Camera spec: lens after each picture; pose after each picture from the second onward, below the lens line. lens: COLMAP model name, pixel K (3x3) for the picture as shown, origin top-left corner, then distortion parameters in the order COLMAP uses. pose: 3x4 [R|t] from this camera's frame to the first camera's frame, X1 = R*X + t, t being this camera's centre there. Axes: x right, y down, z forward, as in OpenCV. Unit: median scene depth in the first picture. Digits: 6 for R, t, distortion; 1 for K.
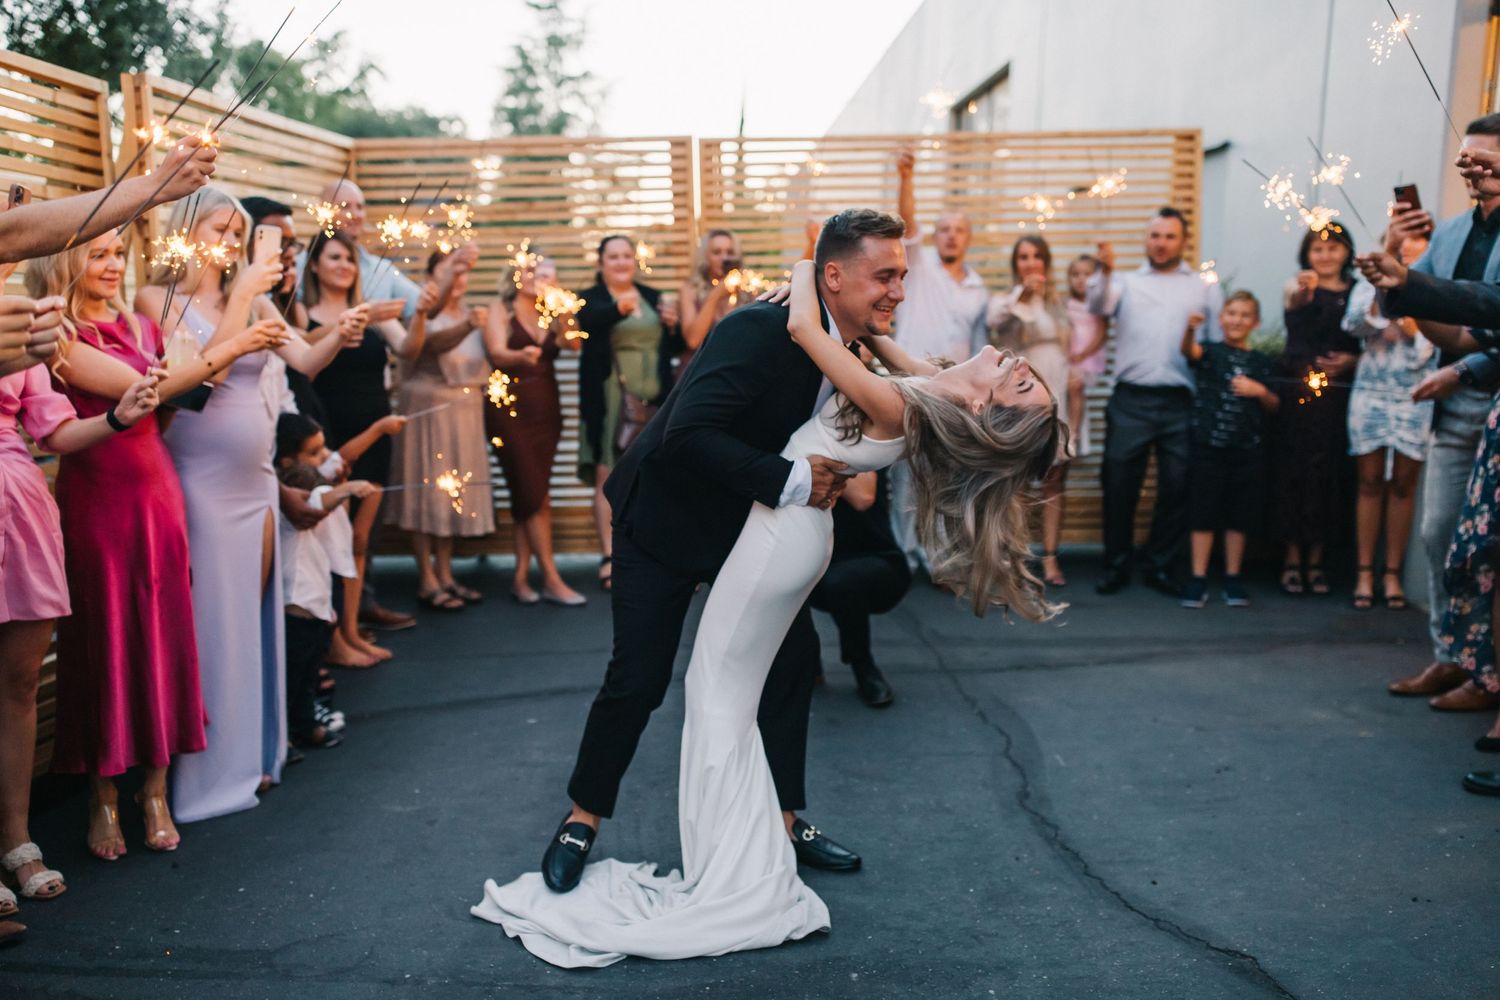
lens RADIAL K [[1417.3, 0, 752.5], [0, 1417.3, 503.4], [0, 0, 1]] dist [0.000986, -0.004153]
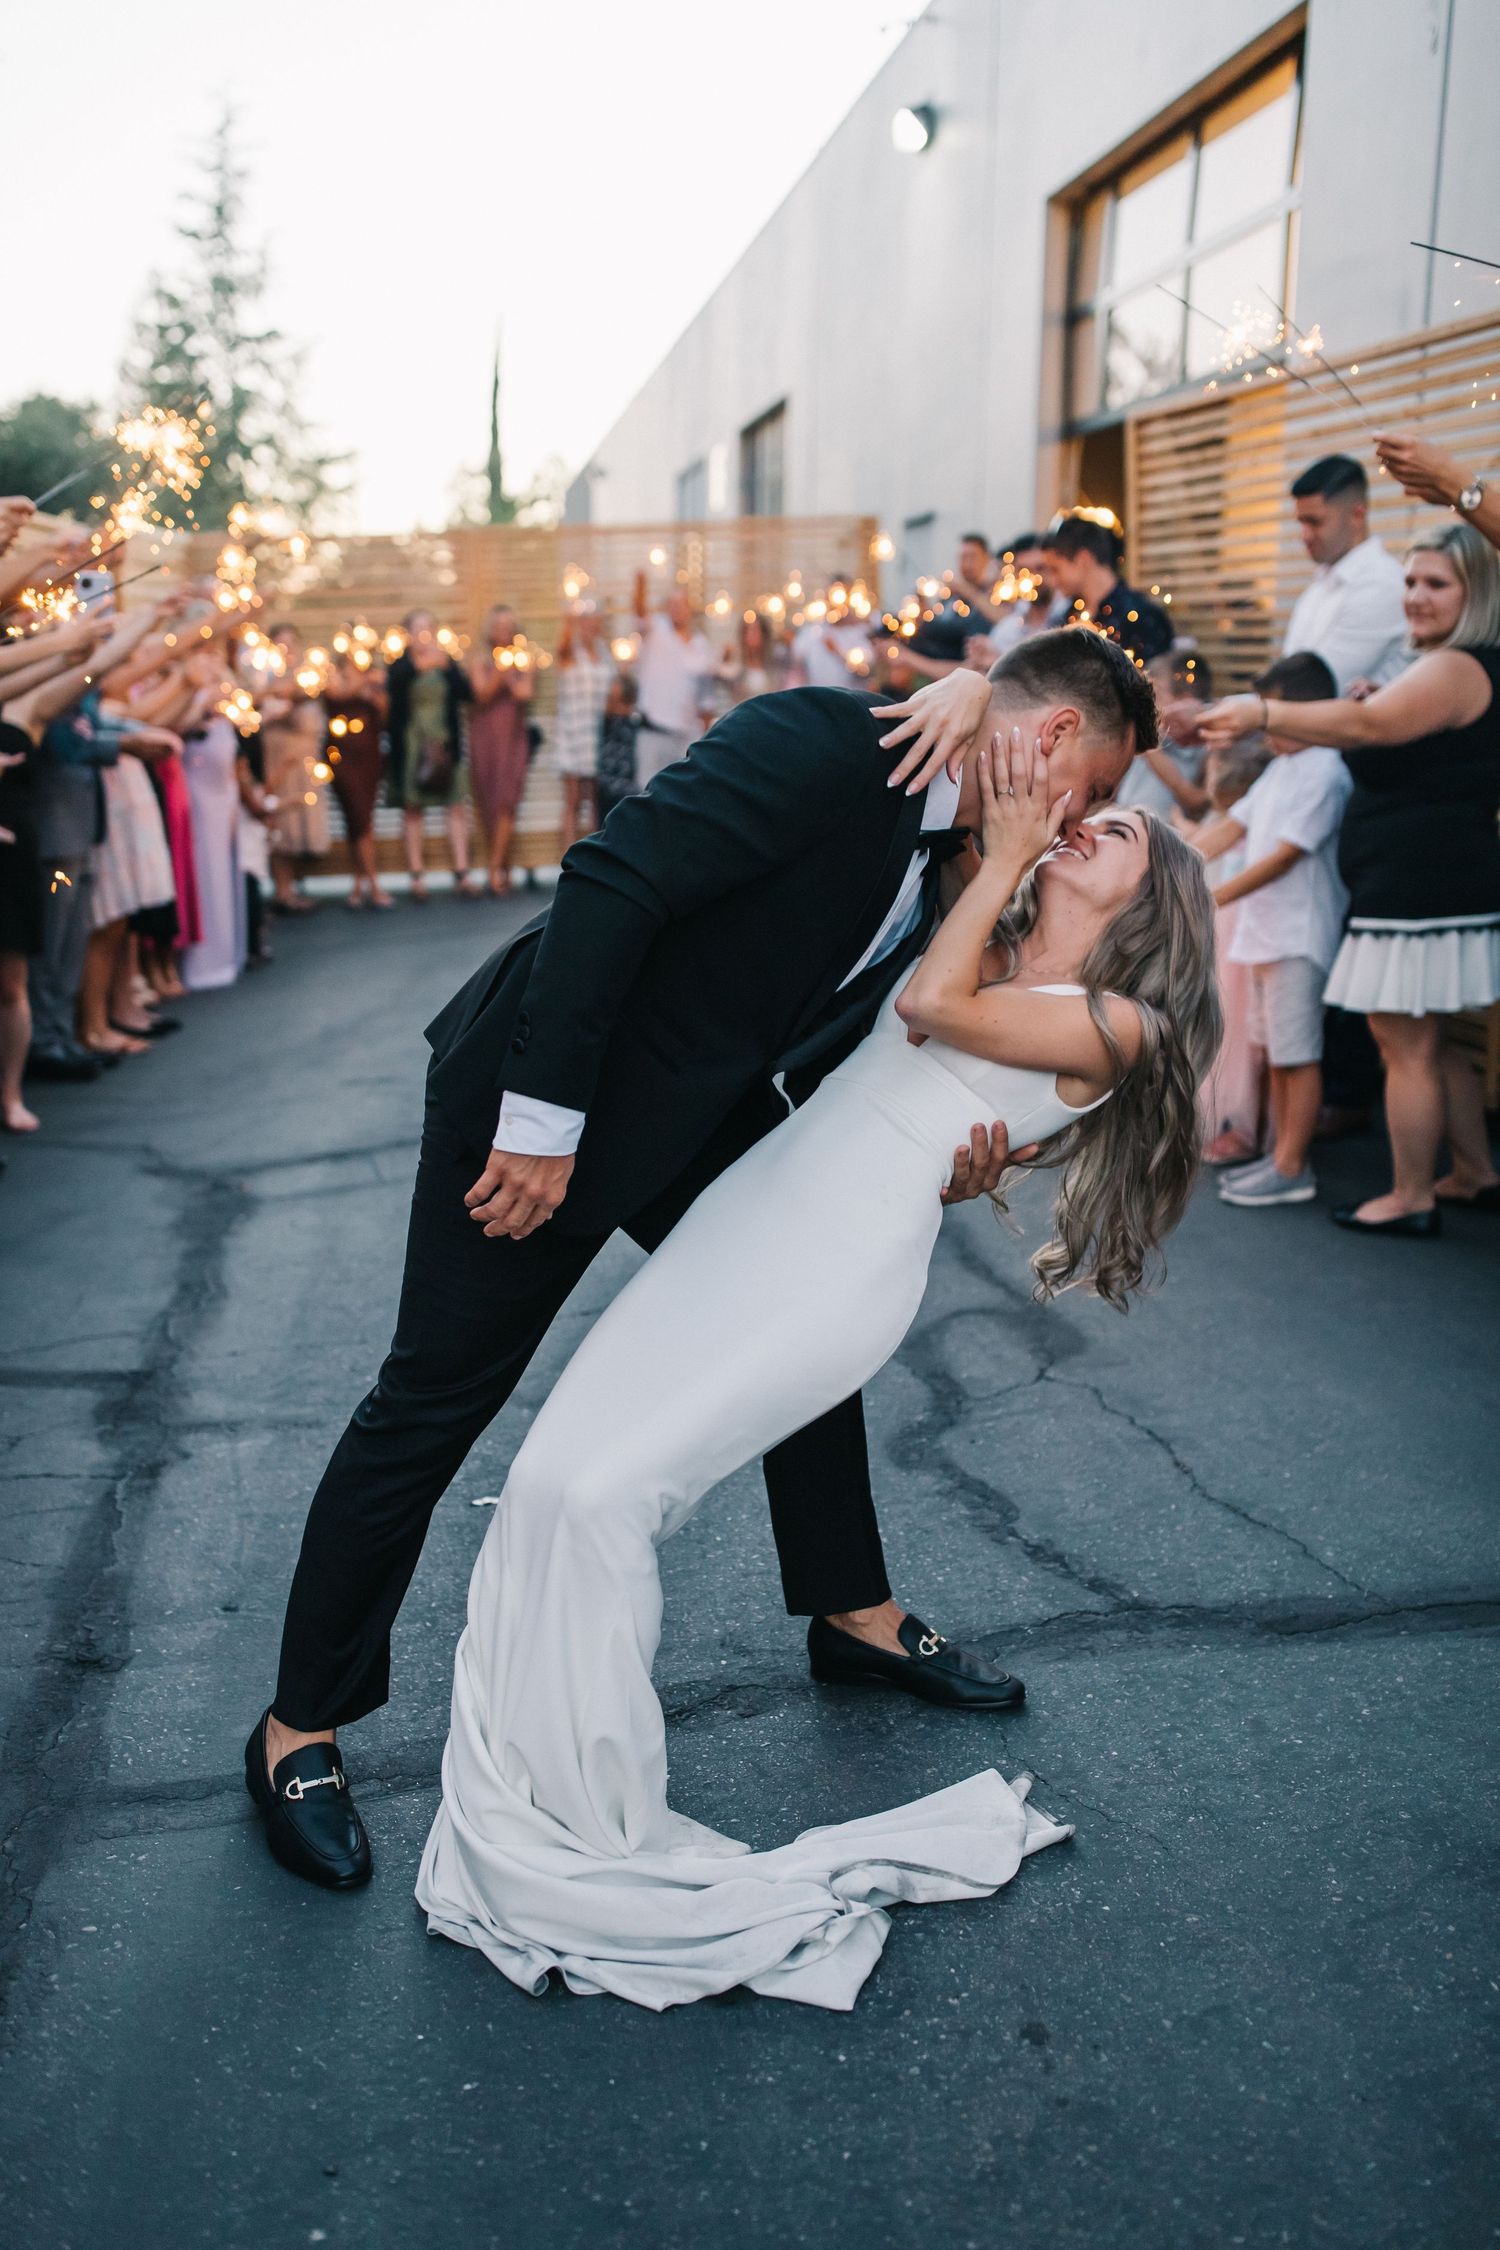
lens RADIAL K [[2126.0, 0, 756.0], [0, 2126.0, 1116.8], [0, 0, 1]] dist [0.000986, -0.004153]
pose [[0.994031, -0.042873, 0.100324, -0.001804], [0.035242, 0.996436, 0.076639, 0.110770], [-0.103252, -0.072646, 0.991999, -0.846605]]
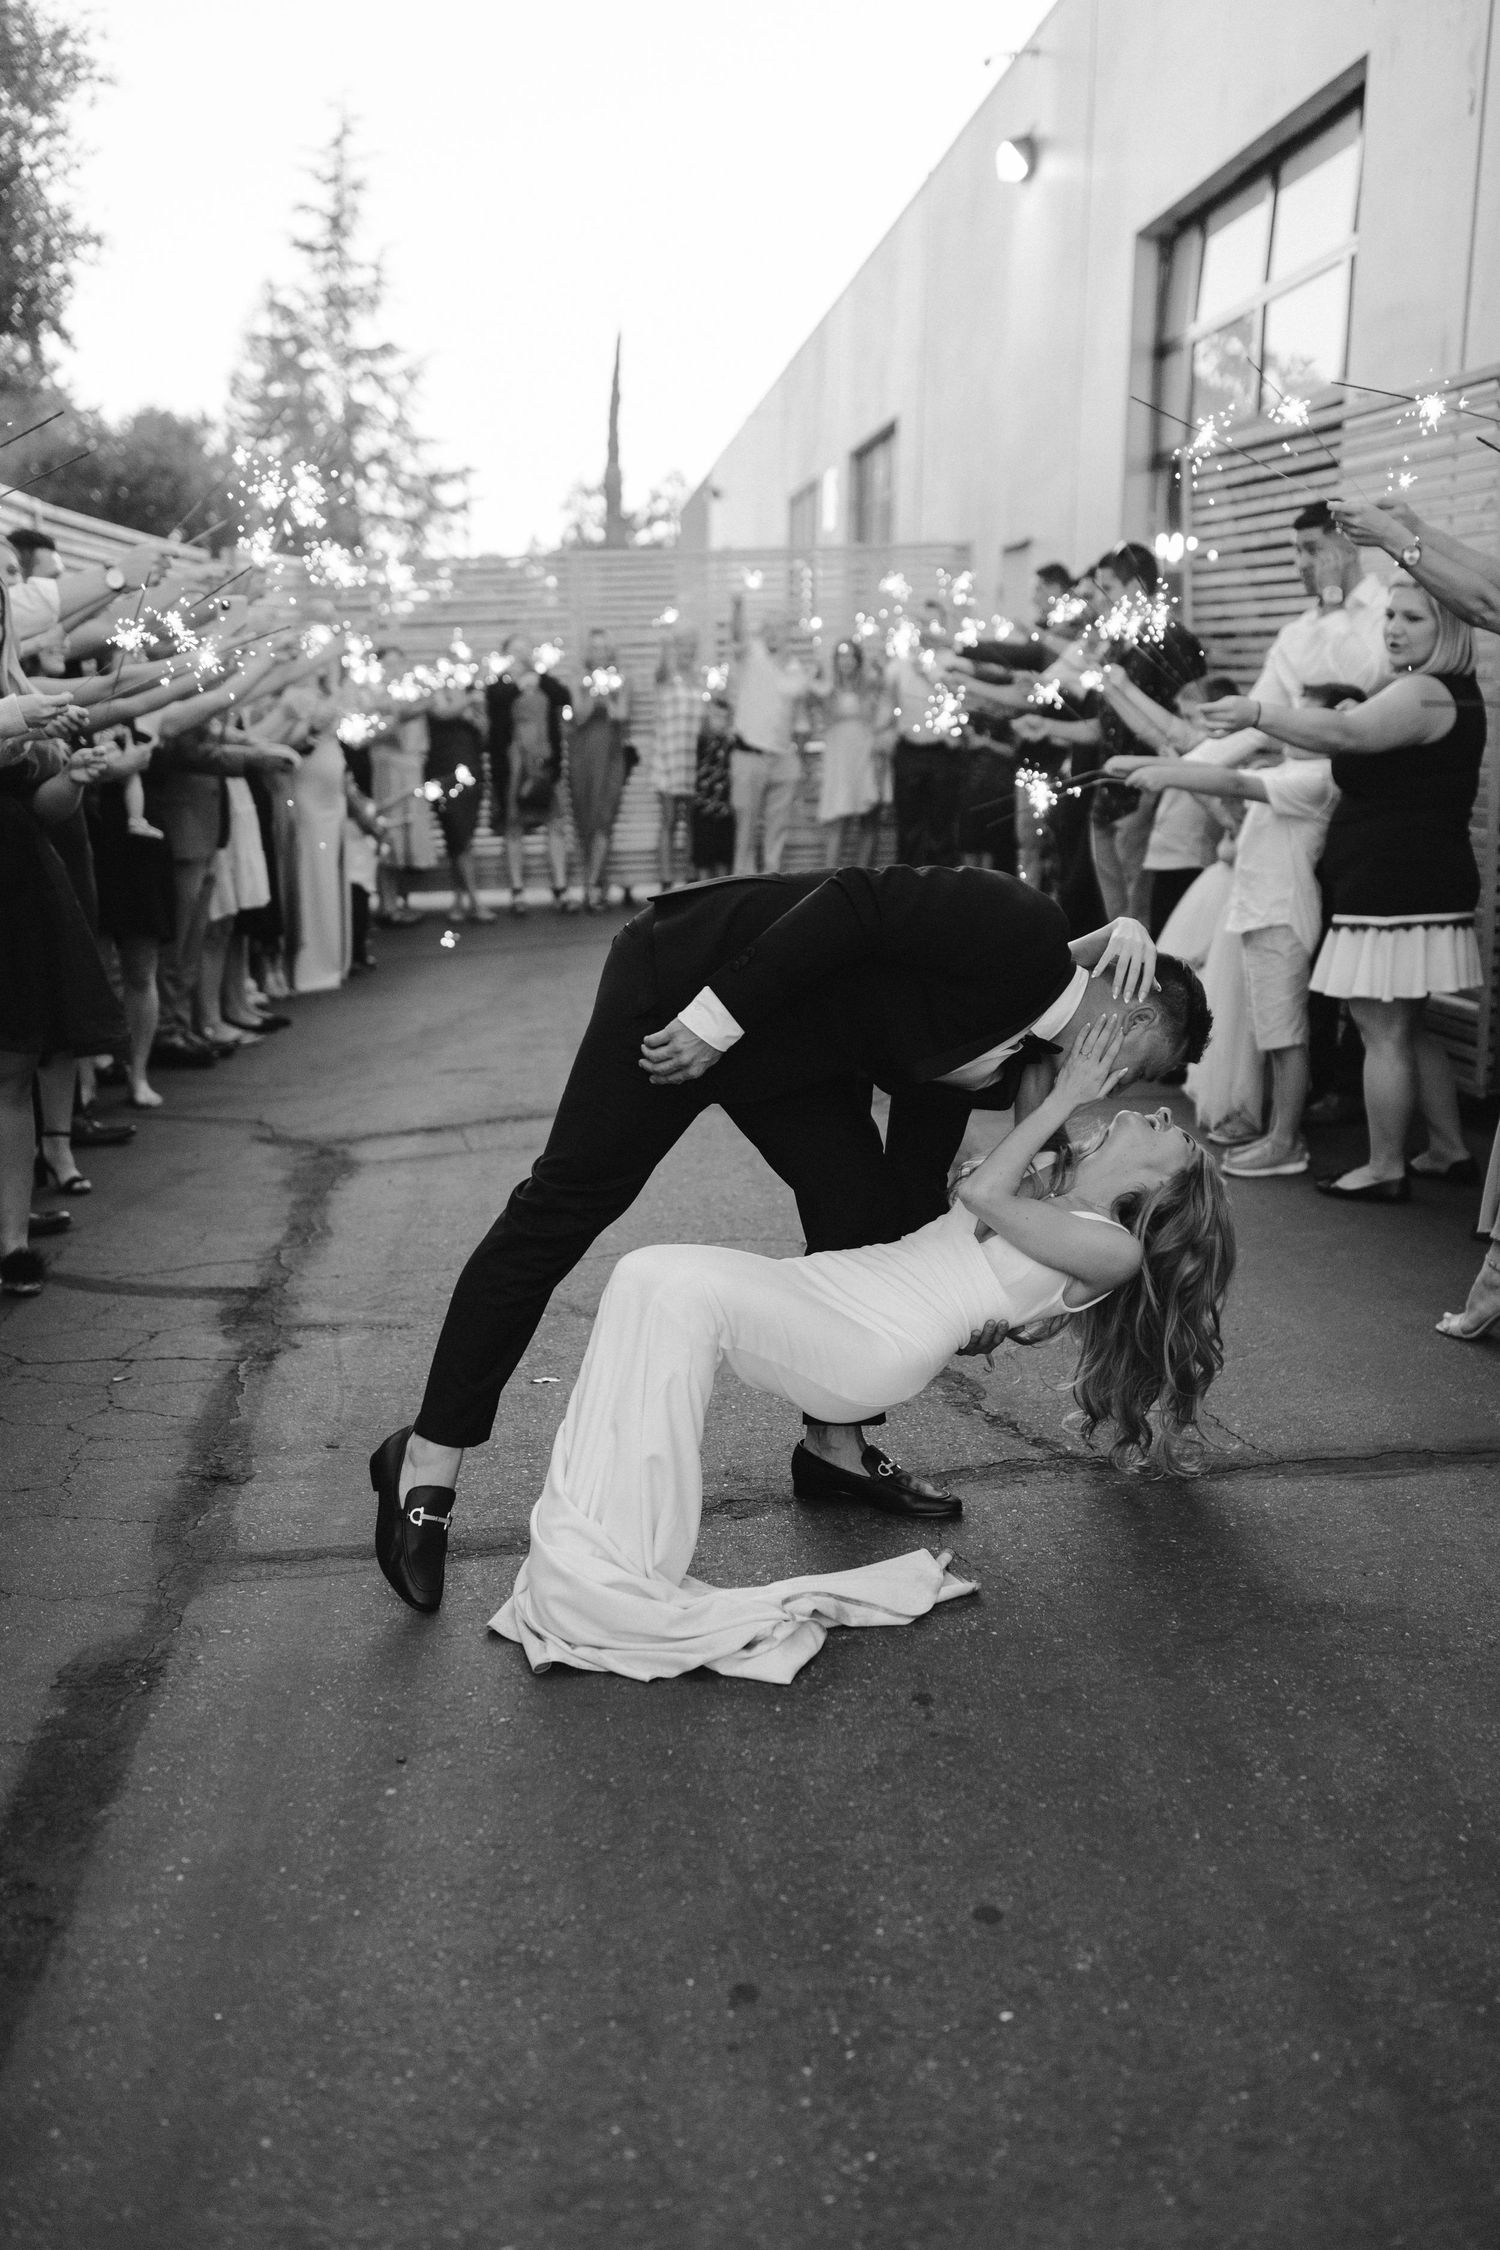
lens RADIAL K [[2209.2, 0, 790.8], [0, 2209.2, 1183.1], [0, 0, 1]] dist [-0.000303, -0.009009]
pose [[0.997671, -0.027871, 0.062250, 0.012721], [0.022507, 0.996103, 0.085275, 0.129256], [-0.064384, -0.083675, 0.994411, -0.964453]]
